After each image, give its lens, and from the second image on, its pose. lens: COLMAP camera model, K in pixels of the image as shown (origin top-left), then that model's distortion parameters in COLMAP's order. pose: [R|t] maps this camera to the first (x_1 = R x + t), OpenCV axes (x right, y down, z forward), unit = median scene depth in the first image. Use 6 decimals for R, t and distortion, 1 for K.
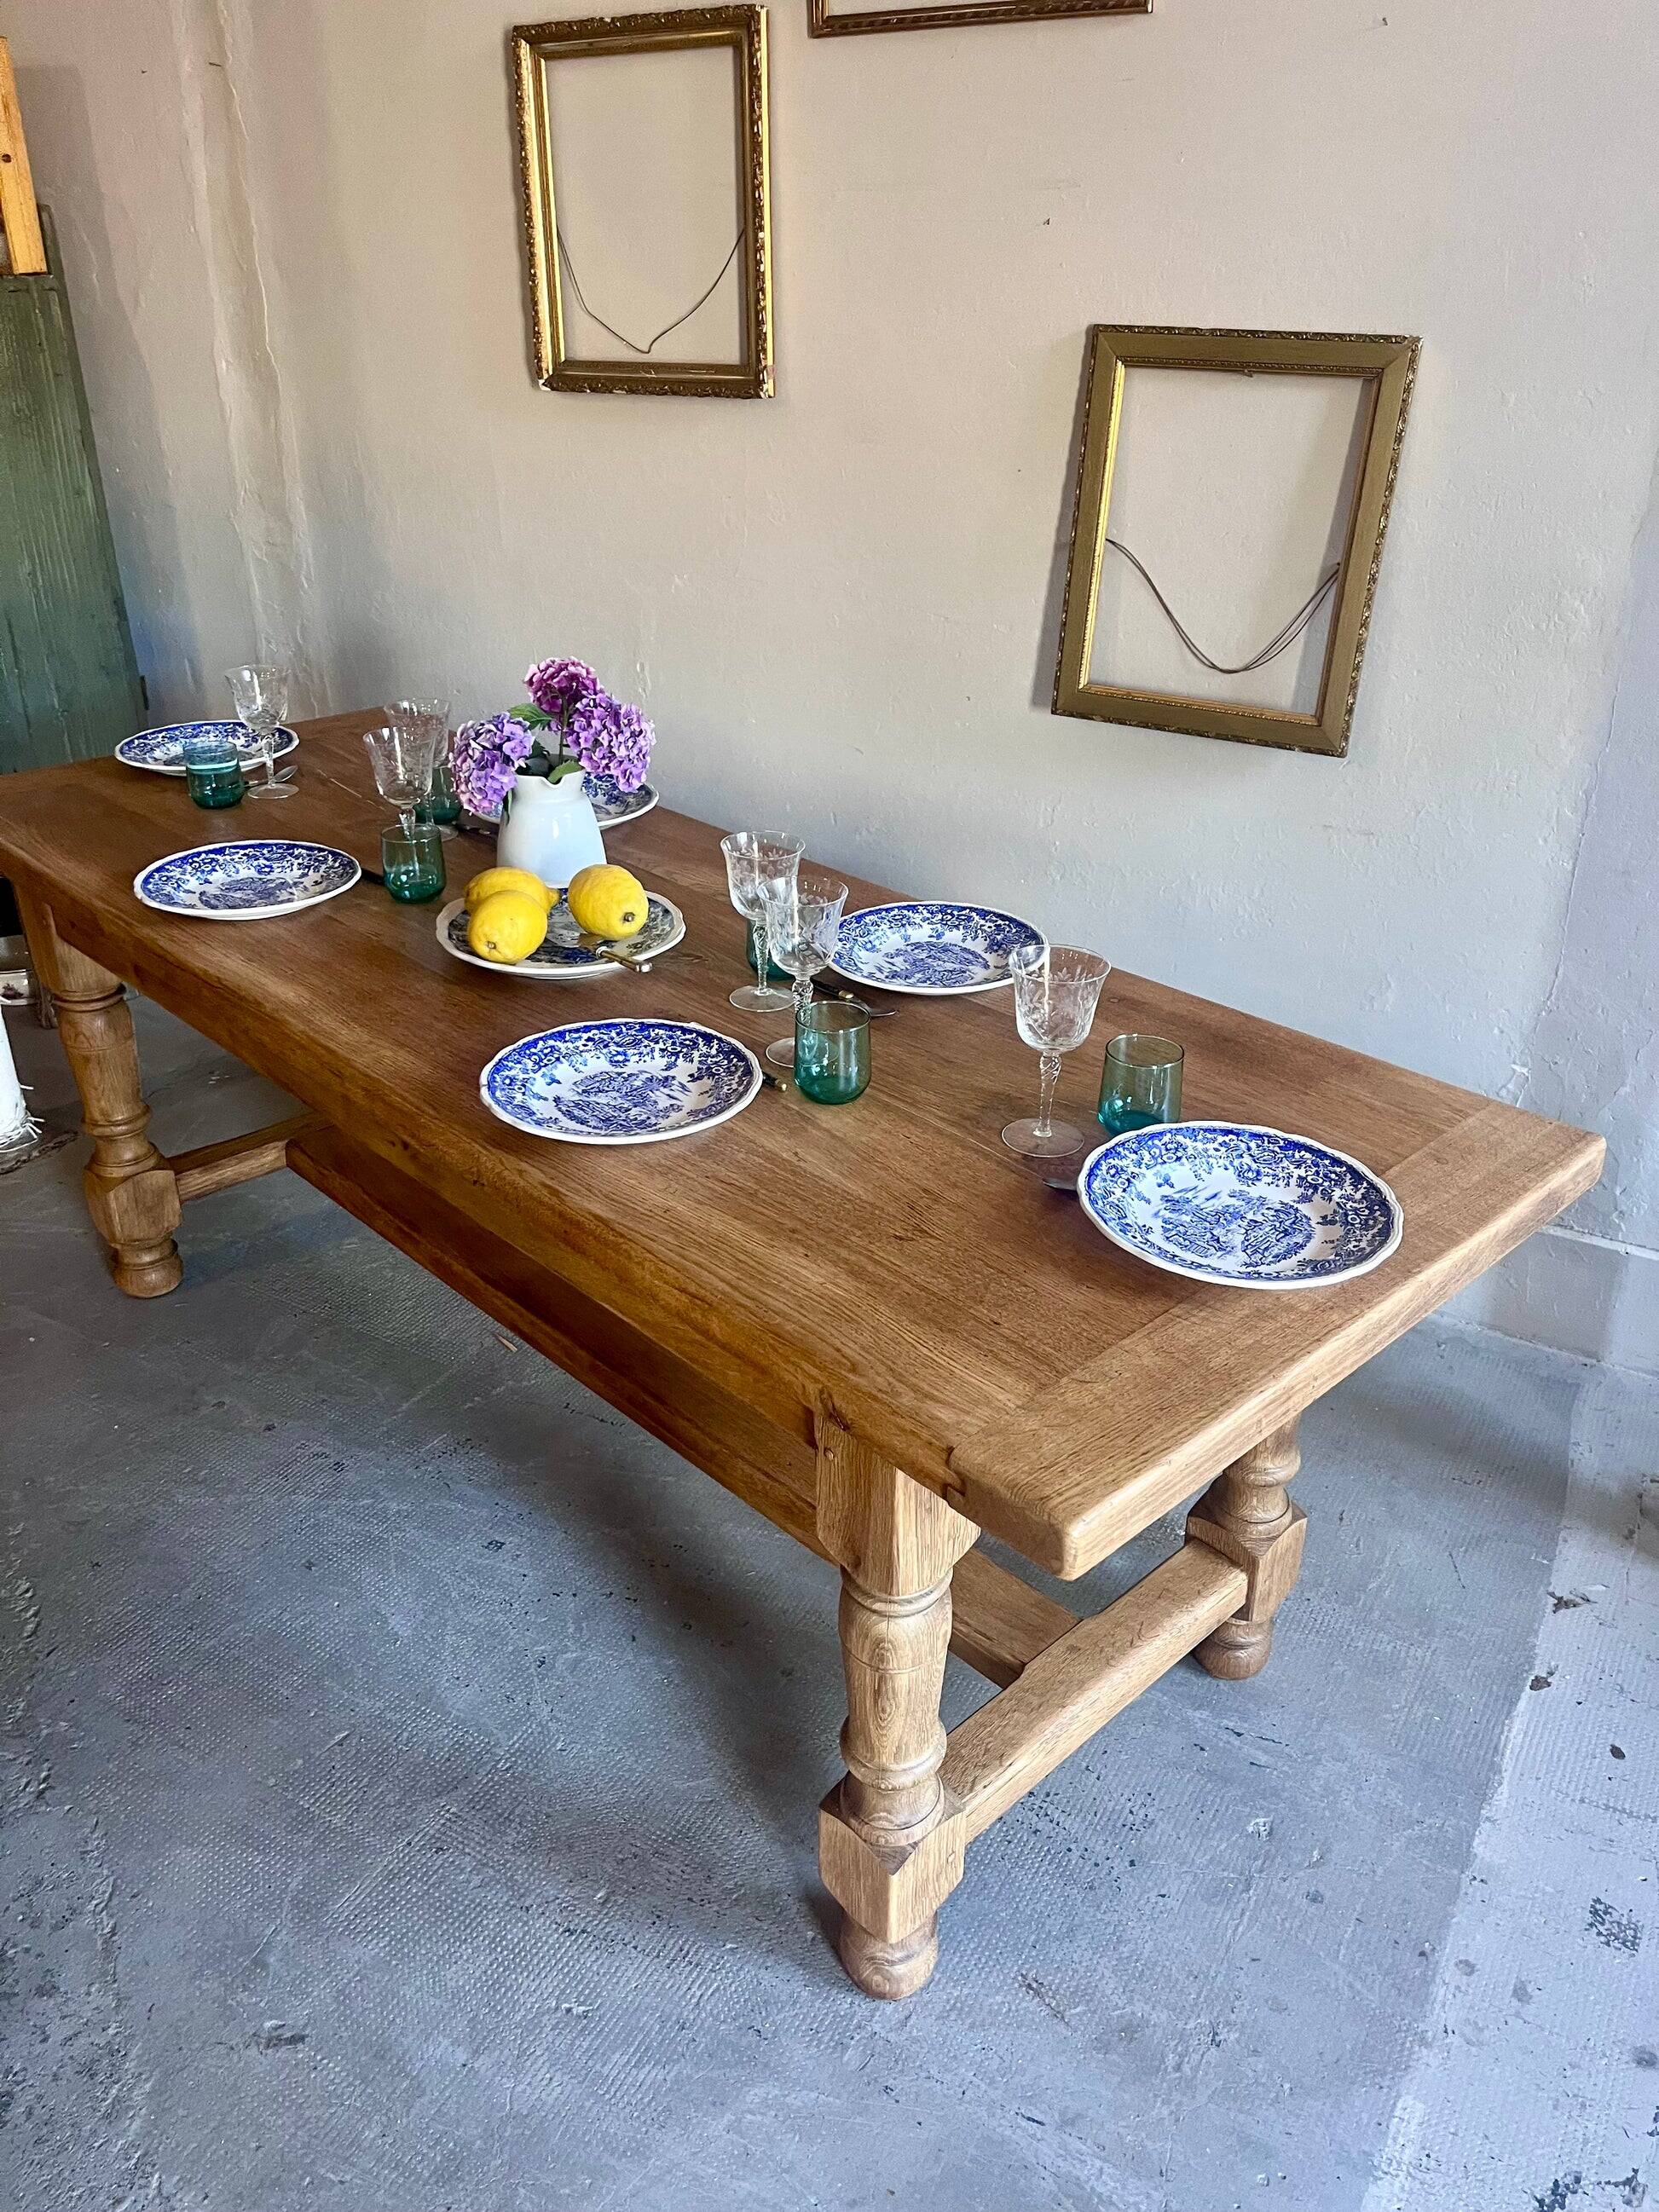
lens RADIAL K [[1702.9, 0, 834.9], [0, 1702.9, 1124.2], [0, 0, 1]] dist [0.055312, -0.087505]
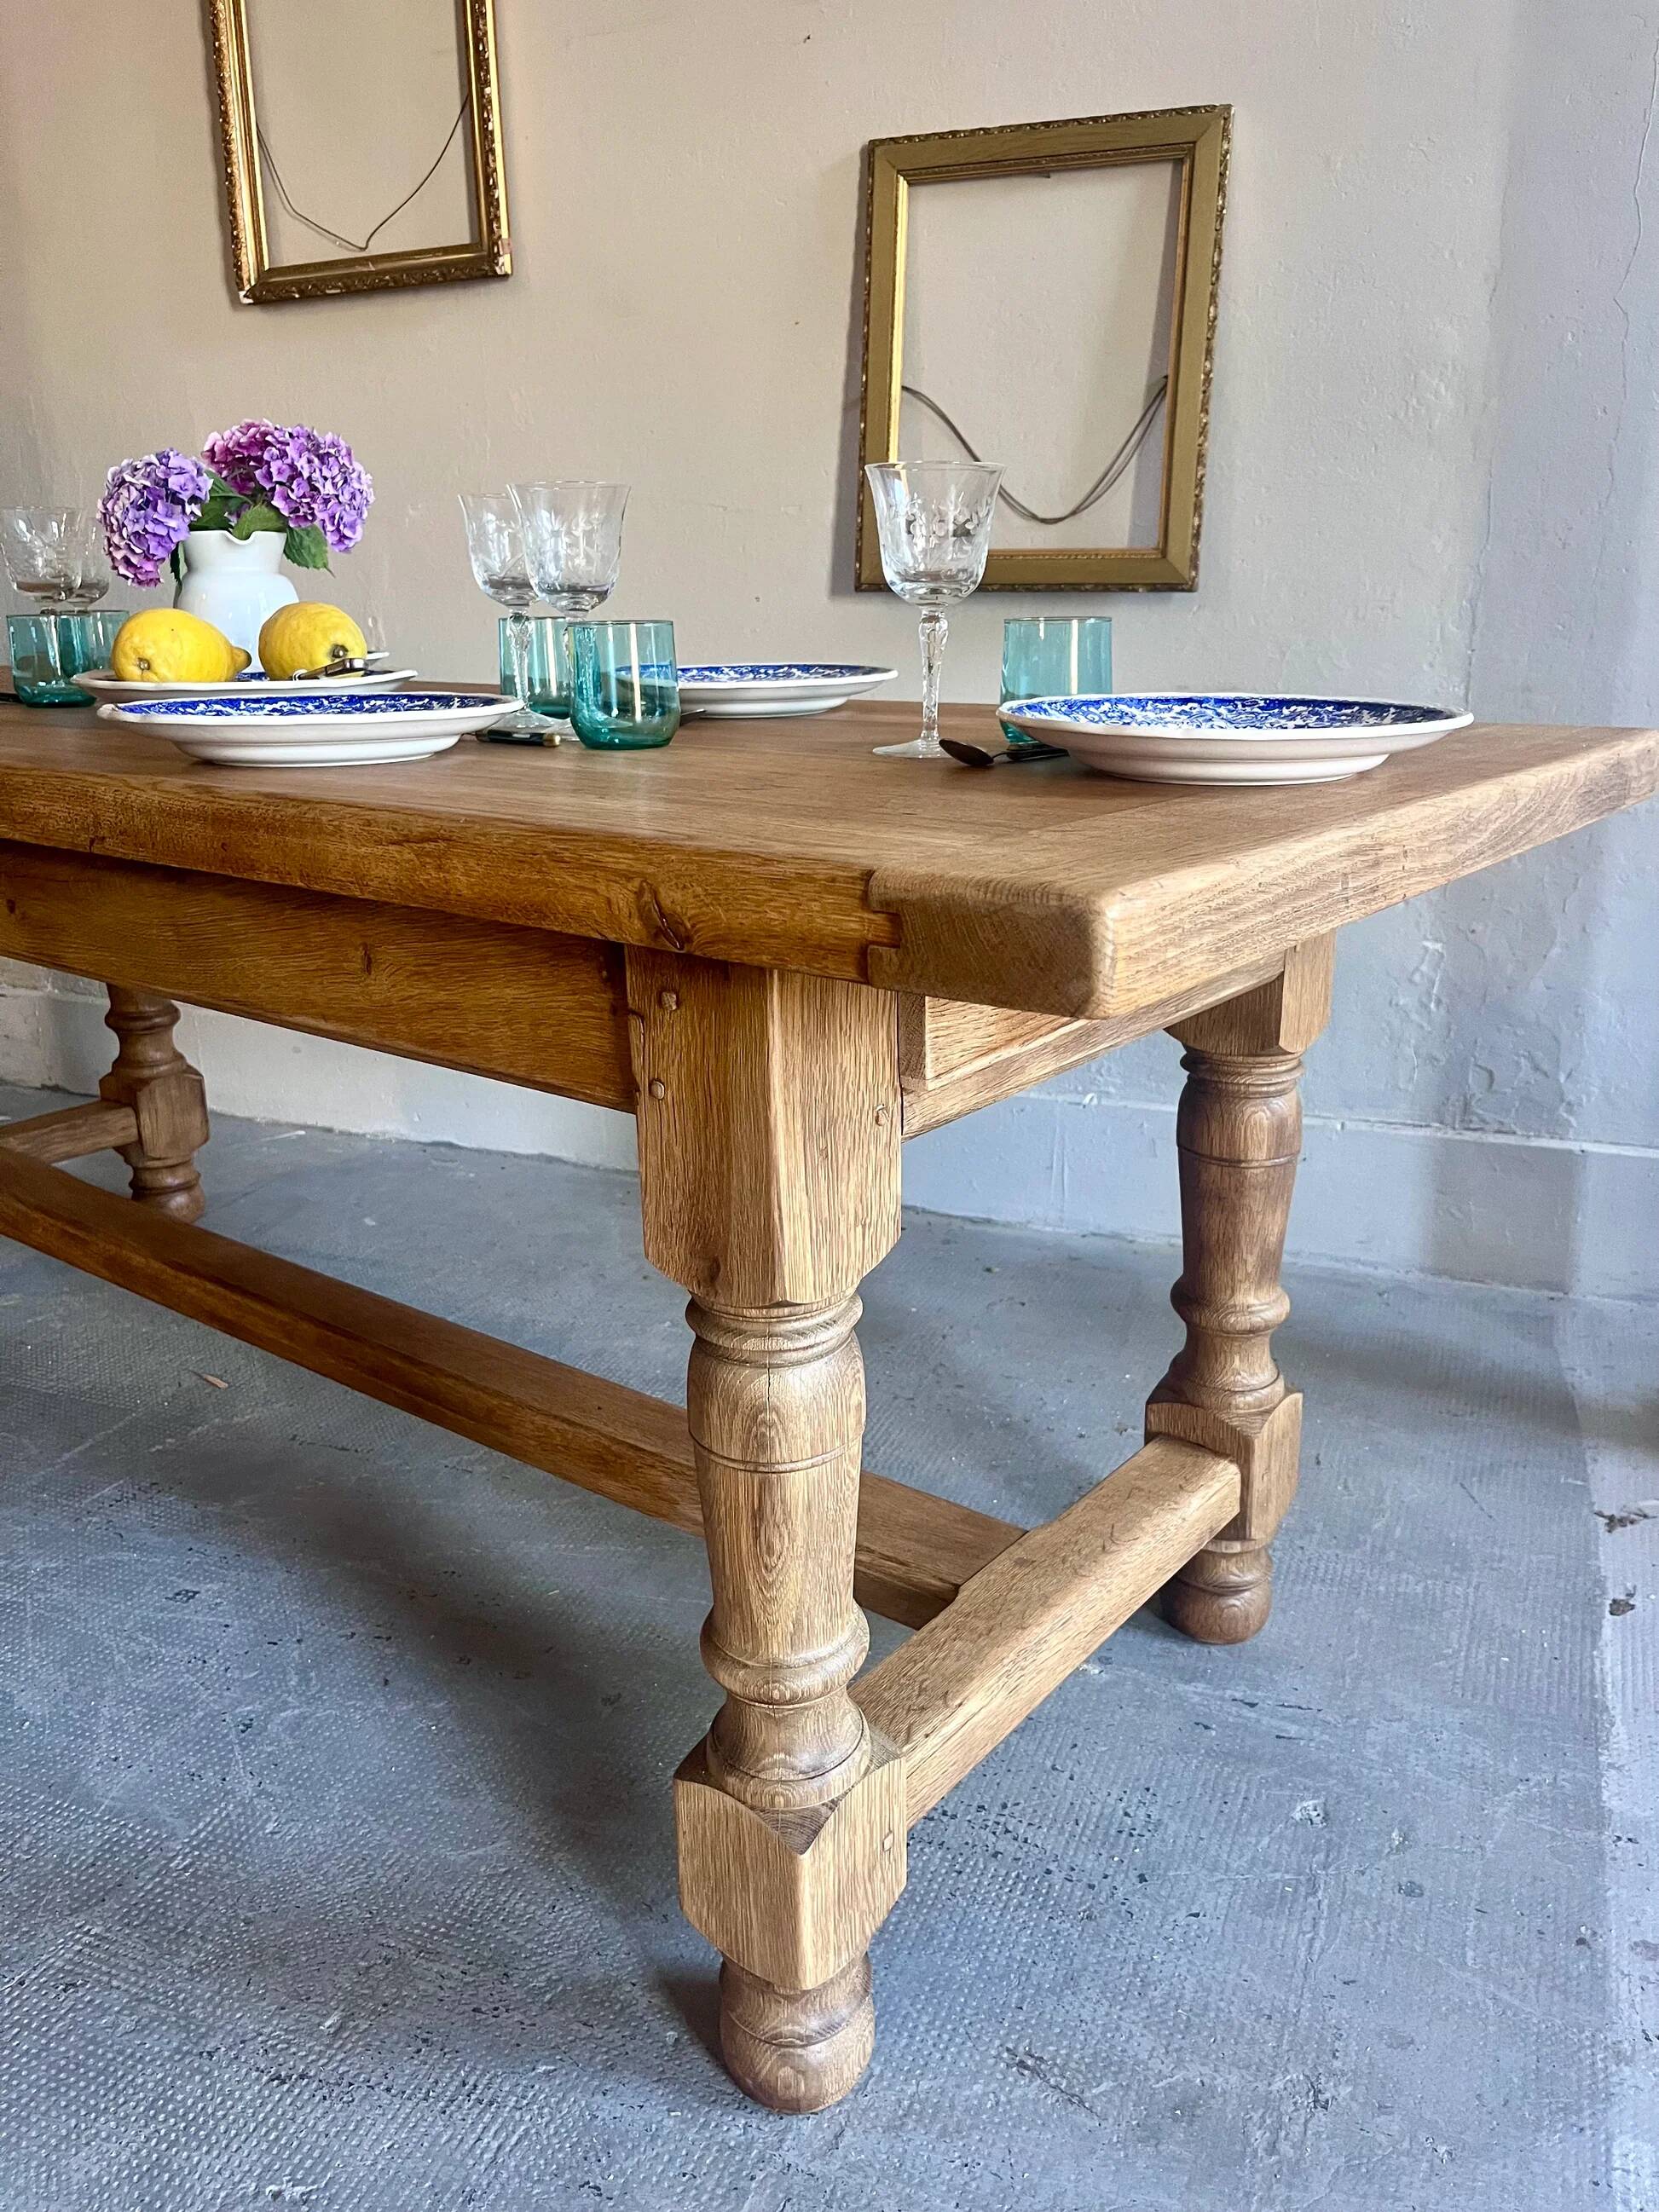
lens RADIAL K [[1702.9, 0, 836.0], [0, 1702.9, 1107.0], [0, 0, 1]] dist [0.055312, -0.087505]
pose [[0.989816, -0.059527, 0.129309, -0.012557], [0.082587, 0.980003, -0.181034, 0.203445], [-0.115947, 0.189869, 0.974939, 0.246578]]
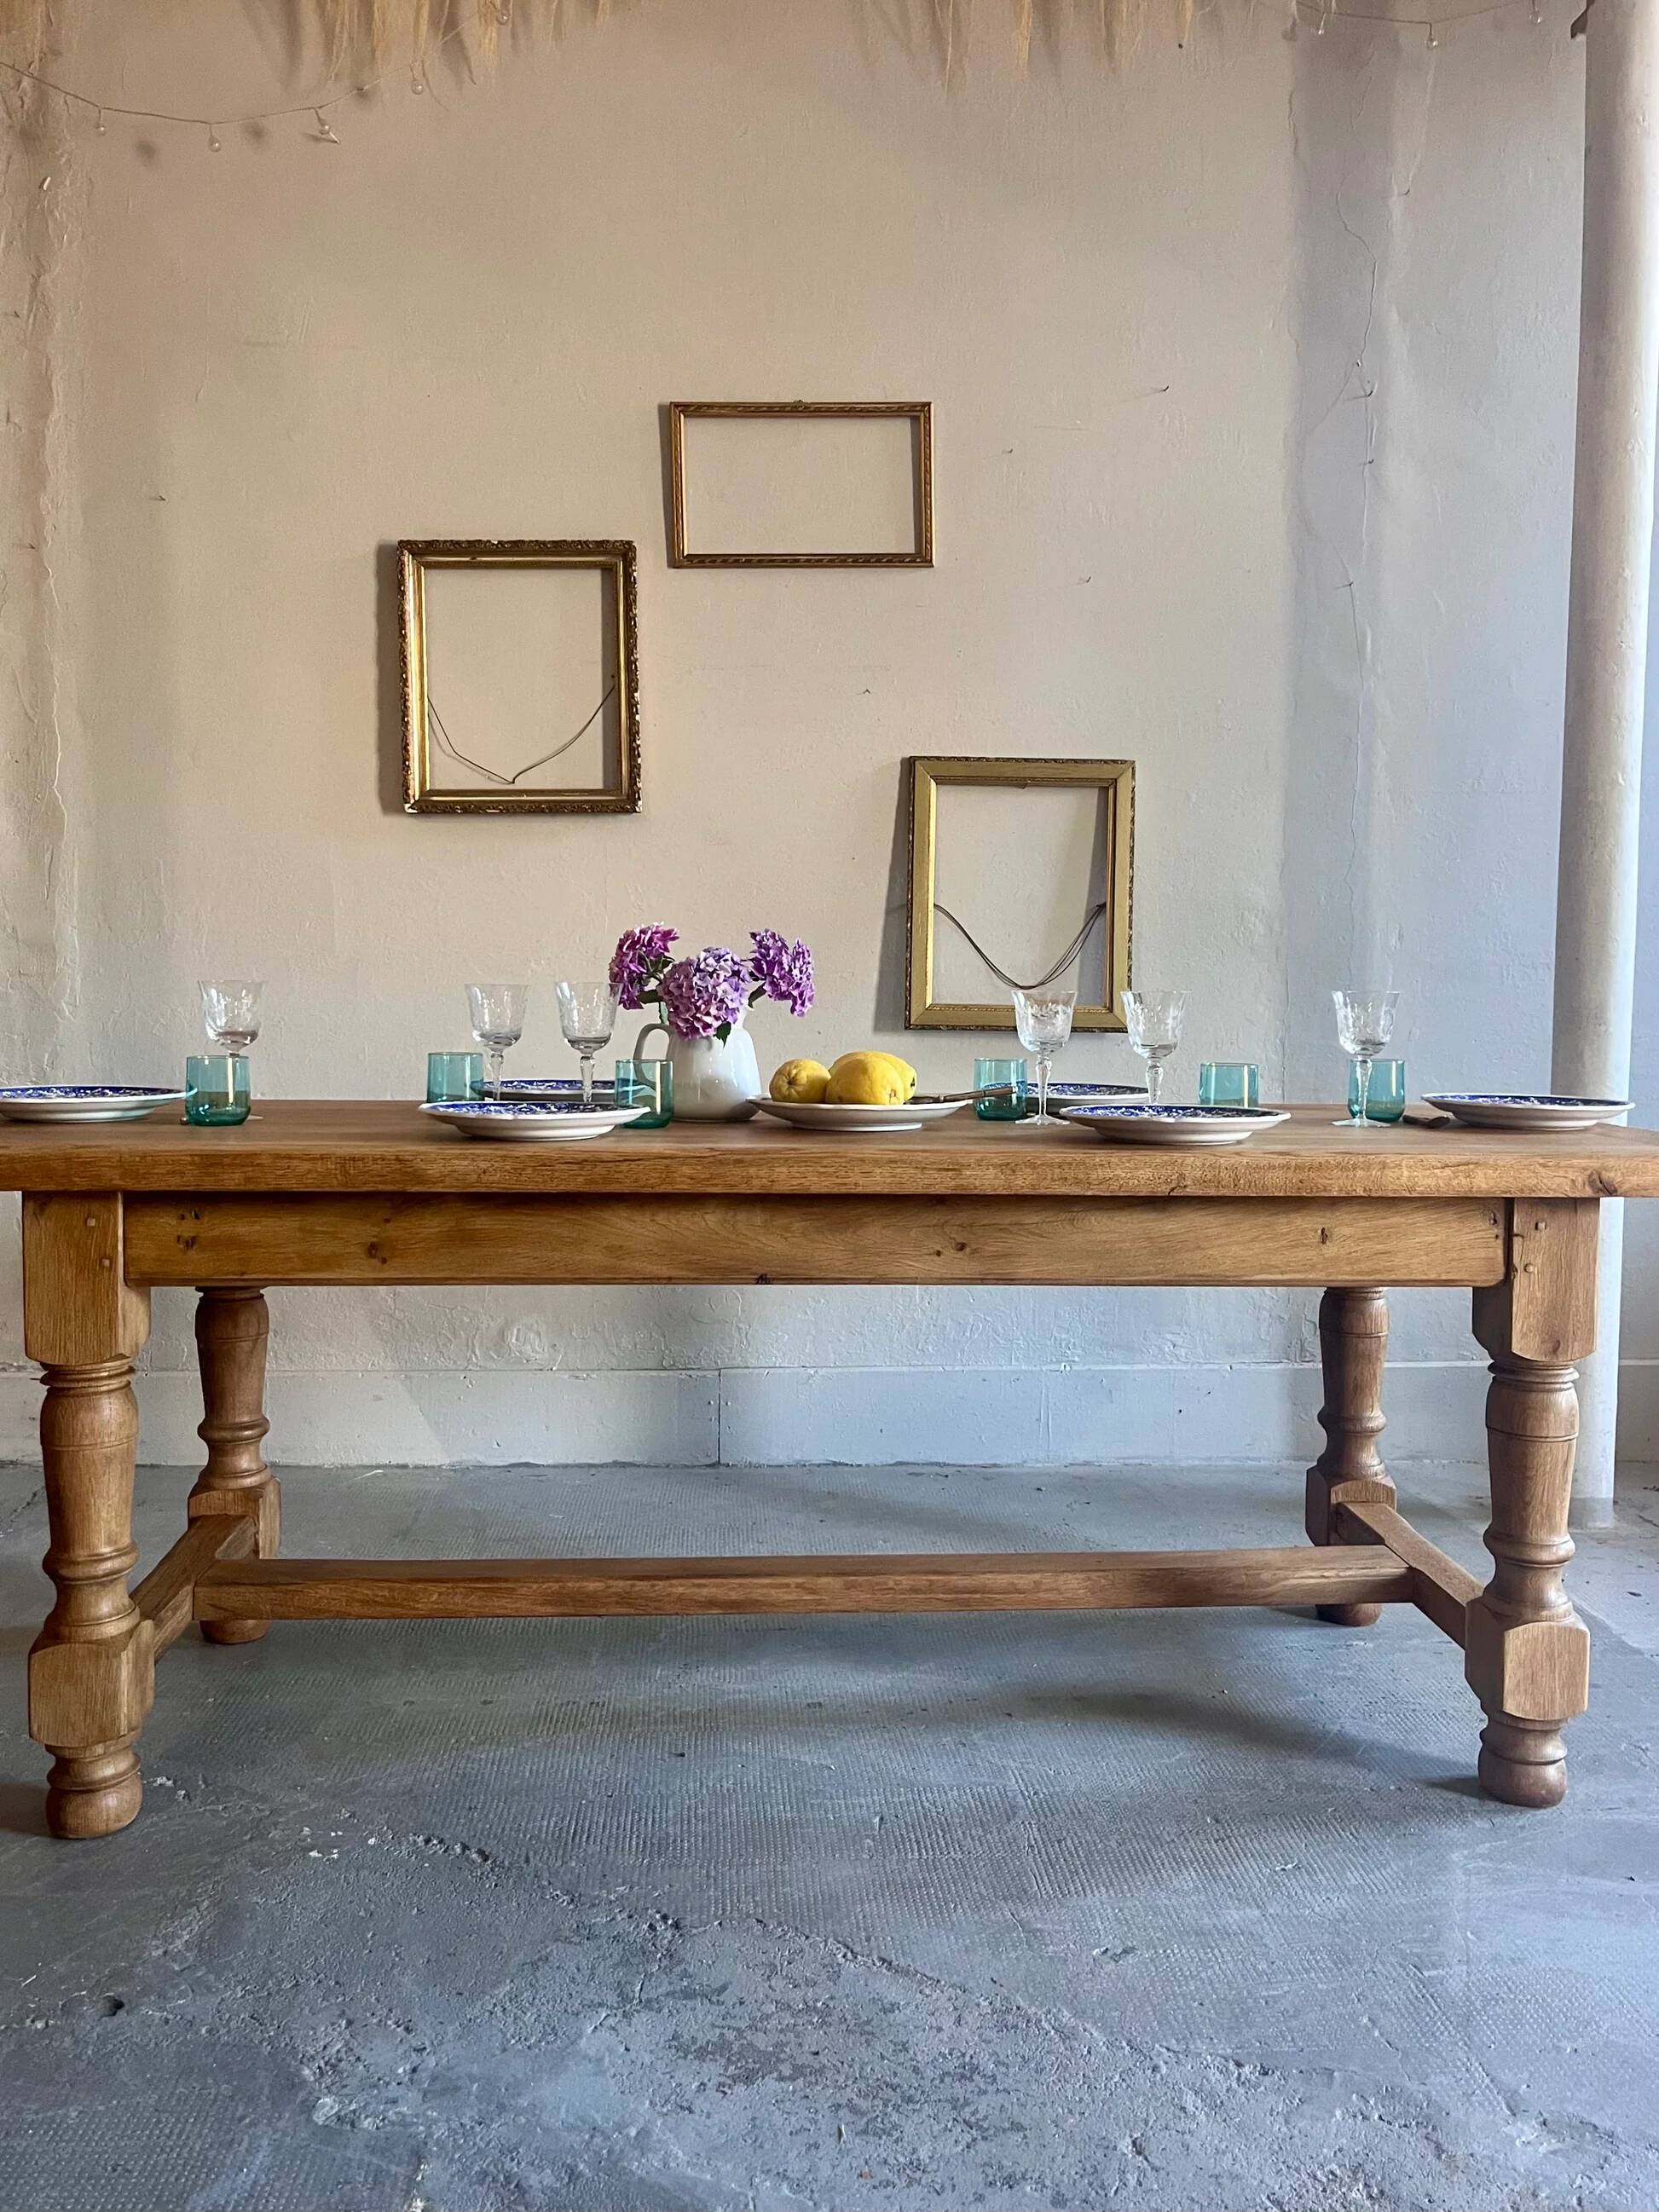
lens RADIAL K [[1809.5, 0, 840.6], [0, 1809.5, 1085.9], [0, 0, 1]] dist [0.053824, -0.085015]
pose [[0.831305, -0.031800, 0.554906, -0.794747], [0.257403, 0.906876, -0.333646, 0.283644], [-0.492621, 0.420196, 0.762076, 0.009649]]
